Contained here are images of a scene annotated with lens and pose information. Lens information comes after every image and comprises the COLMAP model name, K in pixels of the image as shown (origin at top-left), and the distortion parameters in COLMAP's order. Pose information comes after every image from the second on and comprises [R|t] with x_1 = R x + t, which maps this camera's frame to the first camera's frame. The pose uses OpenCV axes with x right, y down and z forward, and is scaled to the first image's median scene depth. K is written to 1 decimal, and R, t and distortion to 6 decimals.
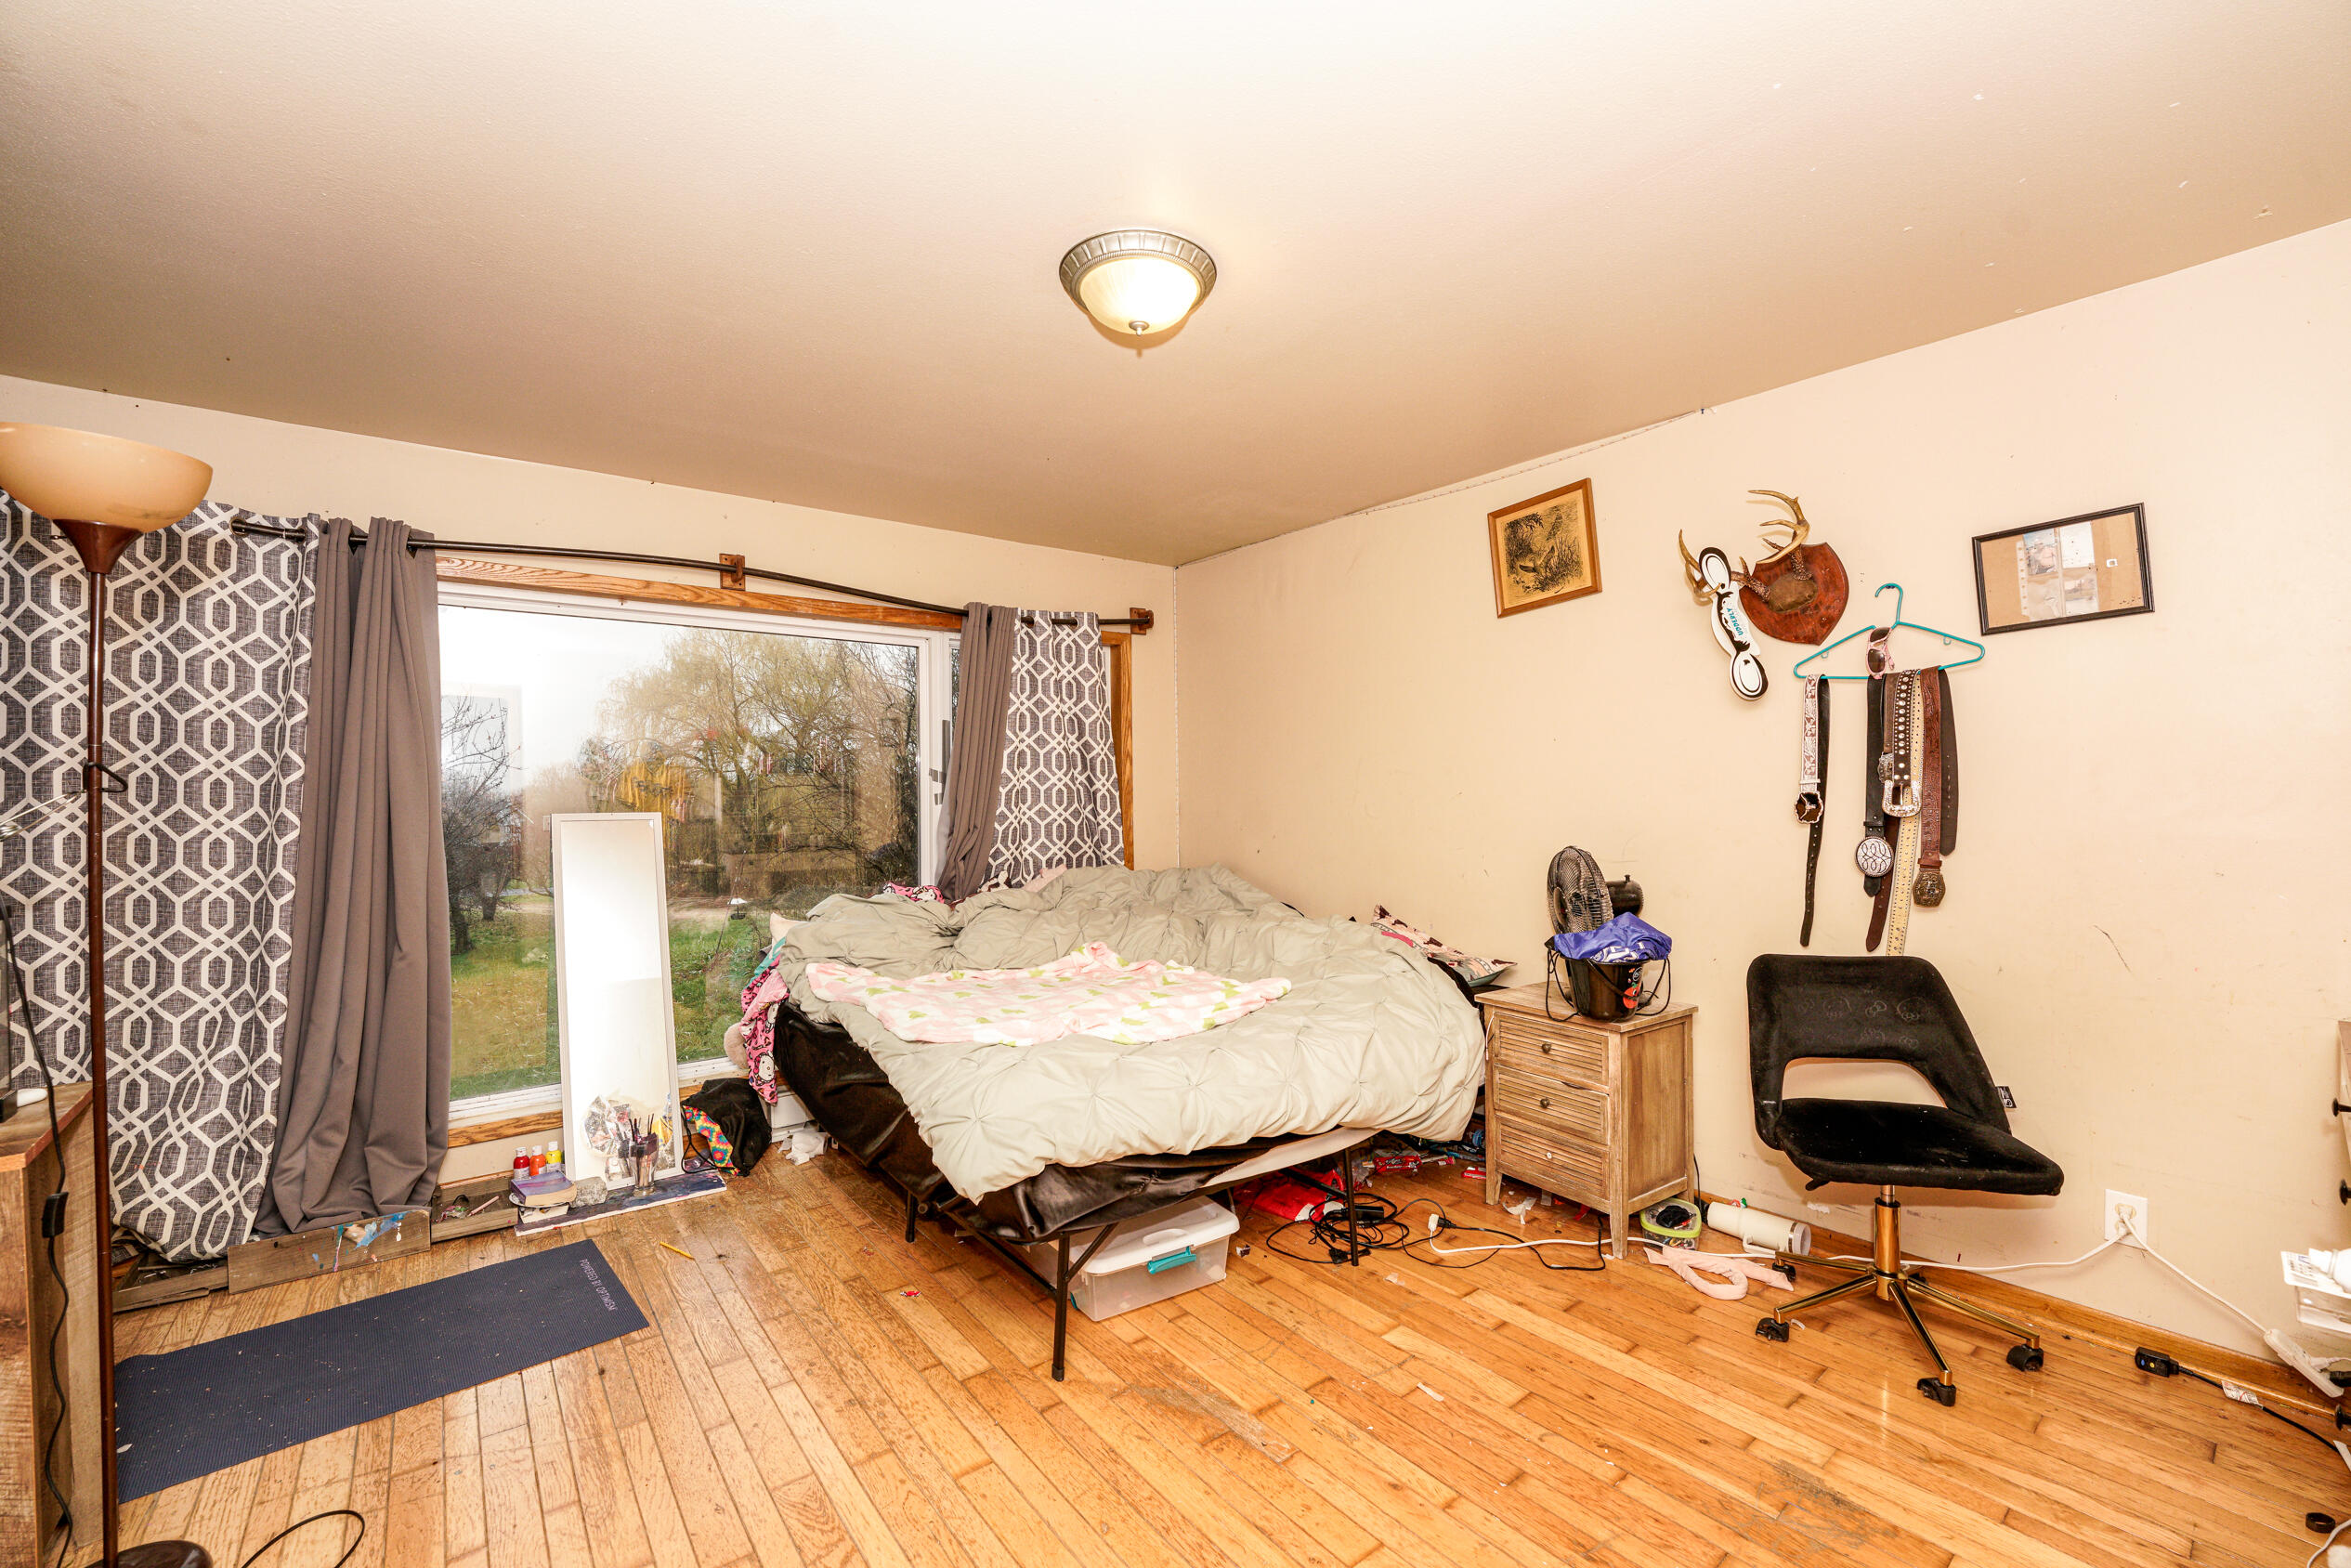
lens RADIAL K [[946.3, 0, 1169.4], [0, 946.3, 793.9], [0, 0, 1]] dist [-0.026226, -0.000056]
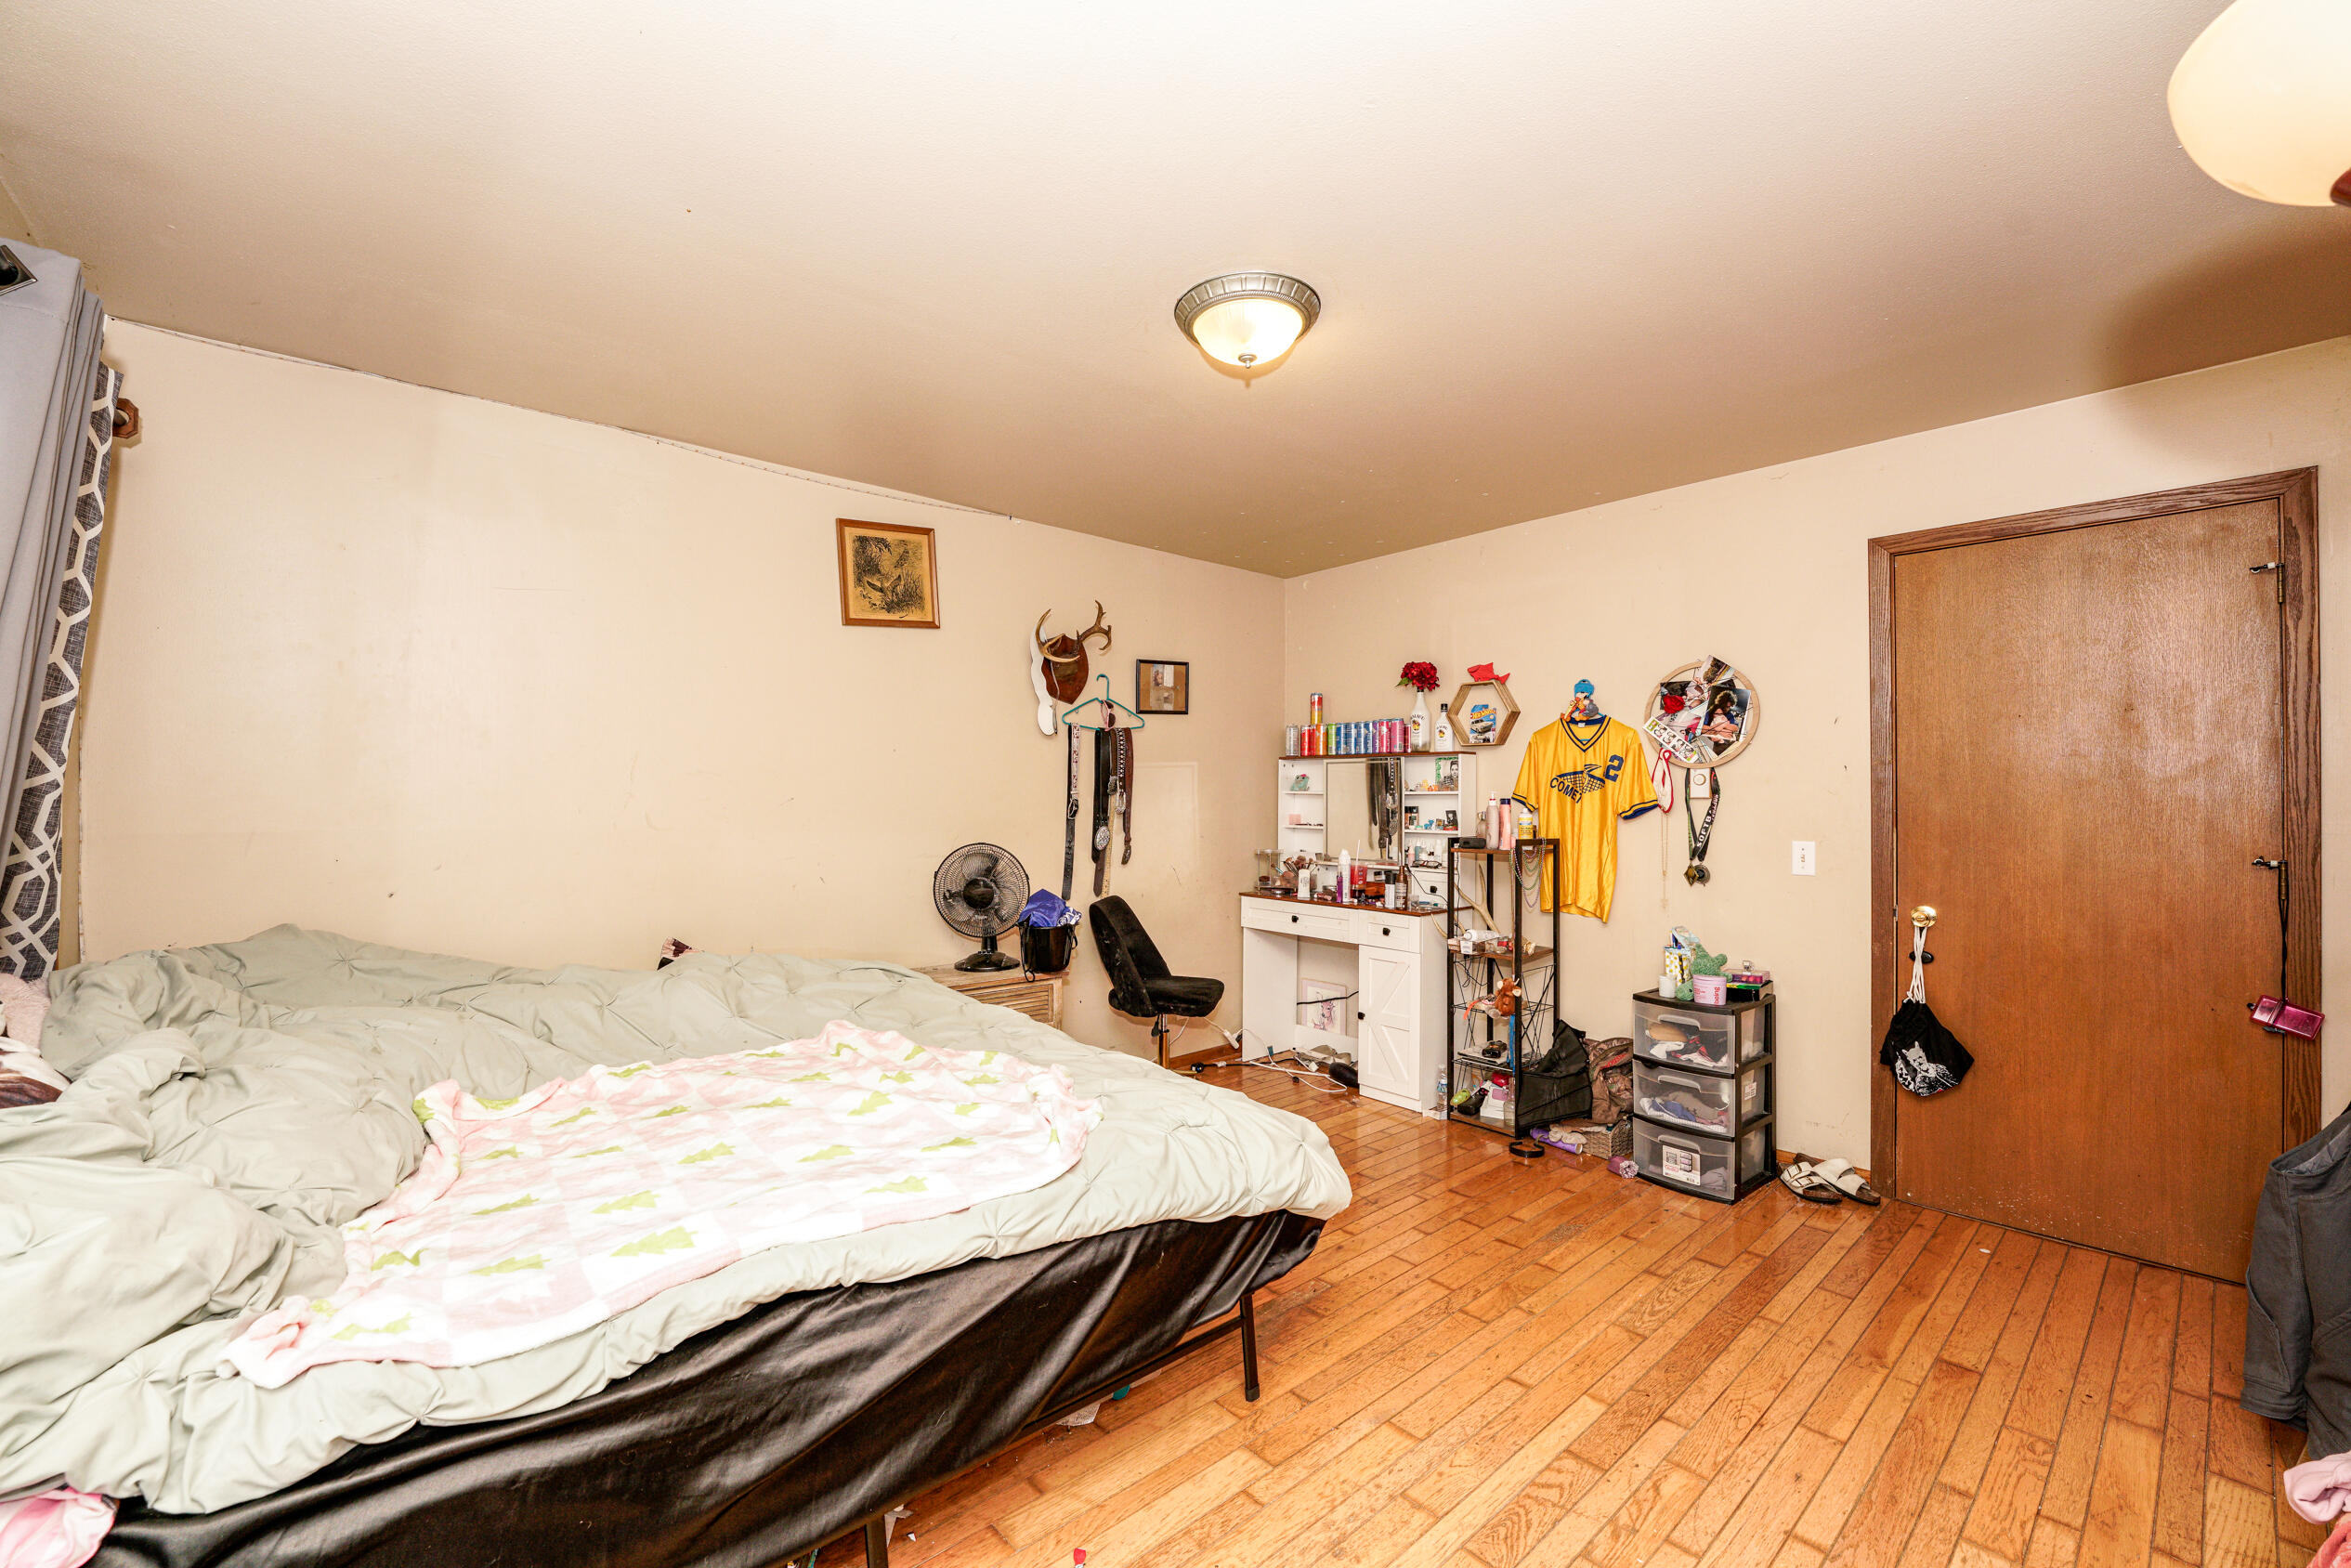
lens RADIAL K [[946.3, 0, 1169.4], [0, 946.3, 793.9], [0, 0, 1]] dist [-0.026226, -0.000056]
pose [[-0.041965, 0.006914, 0.999095, -0.841613], [-0.003725, 0.999968, -0.007077, -0.000582], [-0.999112, -0.004018, -0.041938, 0.869572]]
